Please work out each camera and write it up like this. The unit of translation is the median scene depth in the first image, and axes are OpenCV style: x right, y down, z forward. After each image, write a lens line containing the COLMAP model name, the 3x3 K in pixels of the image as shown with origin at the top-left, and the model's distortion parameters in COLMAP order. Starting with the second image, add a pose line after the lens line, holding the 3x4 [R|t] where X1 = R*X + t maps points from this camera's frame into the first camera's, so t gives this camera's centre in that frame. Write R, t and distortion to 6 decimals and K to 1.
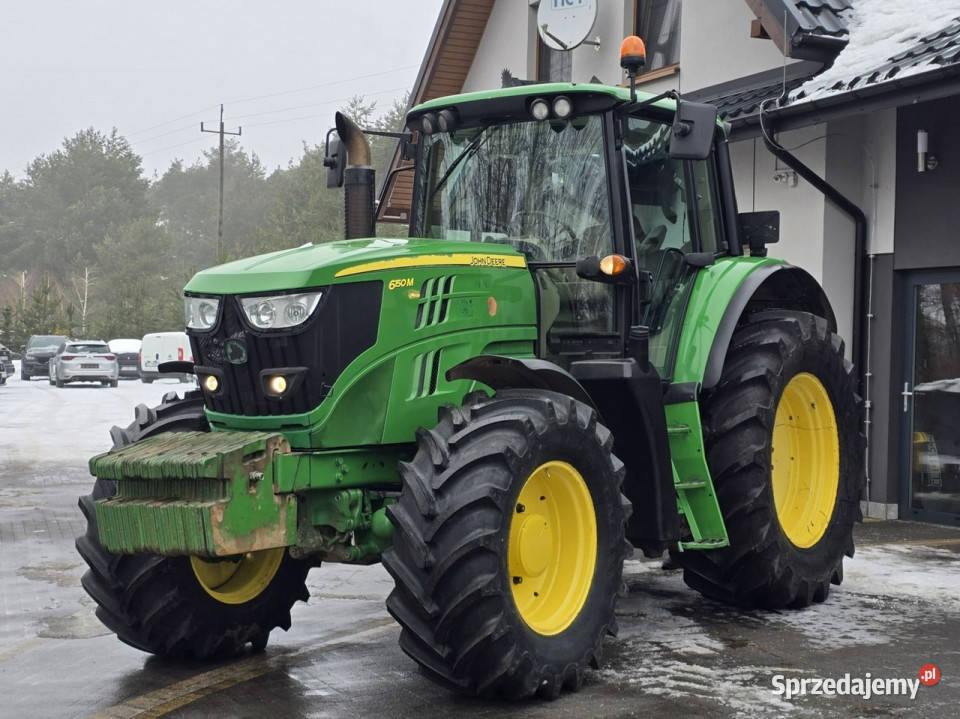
lens RADIAL K [[1809.3, 0, 480.0], [0, 1809.3, 359.5], [0, 0, 1]] dist [0.290790, -0.978570]
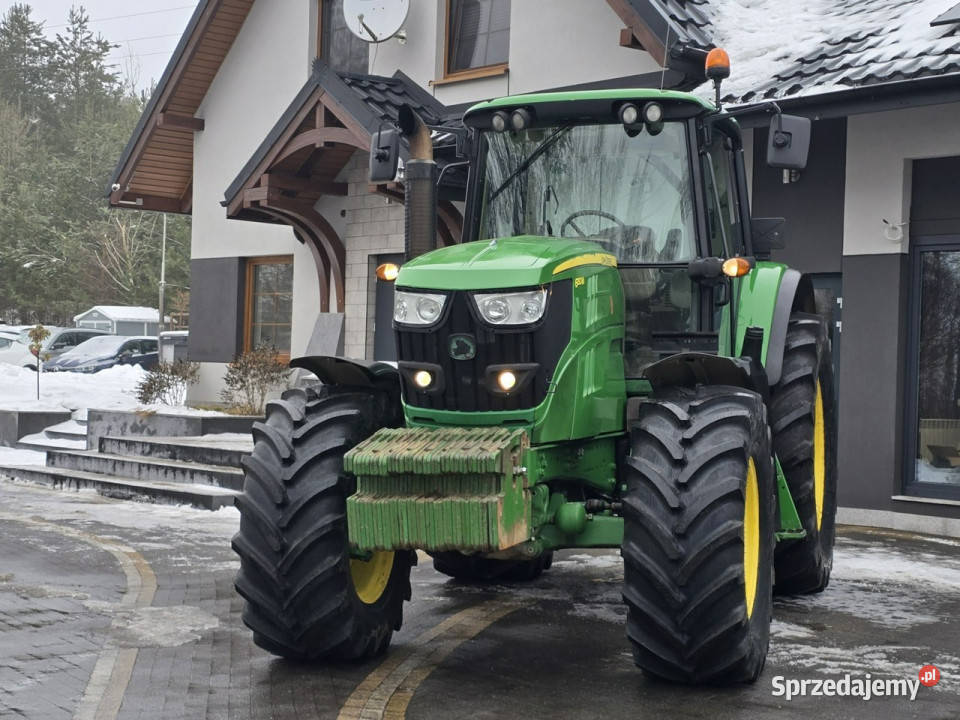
lens RADIAL K [[1897.7, 0, 521.1], [0, 1897.7, 361.3], [0, 0, 1]] dist [0.203389, -0.160449]
pose [[0.949697, 0.007992, 0.313069, -0.413068], [-0.008462, 0.999964, 0.000143, 0.002769], [-0.313056, -0.002785, 0.949730, -0.000251]]
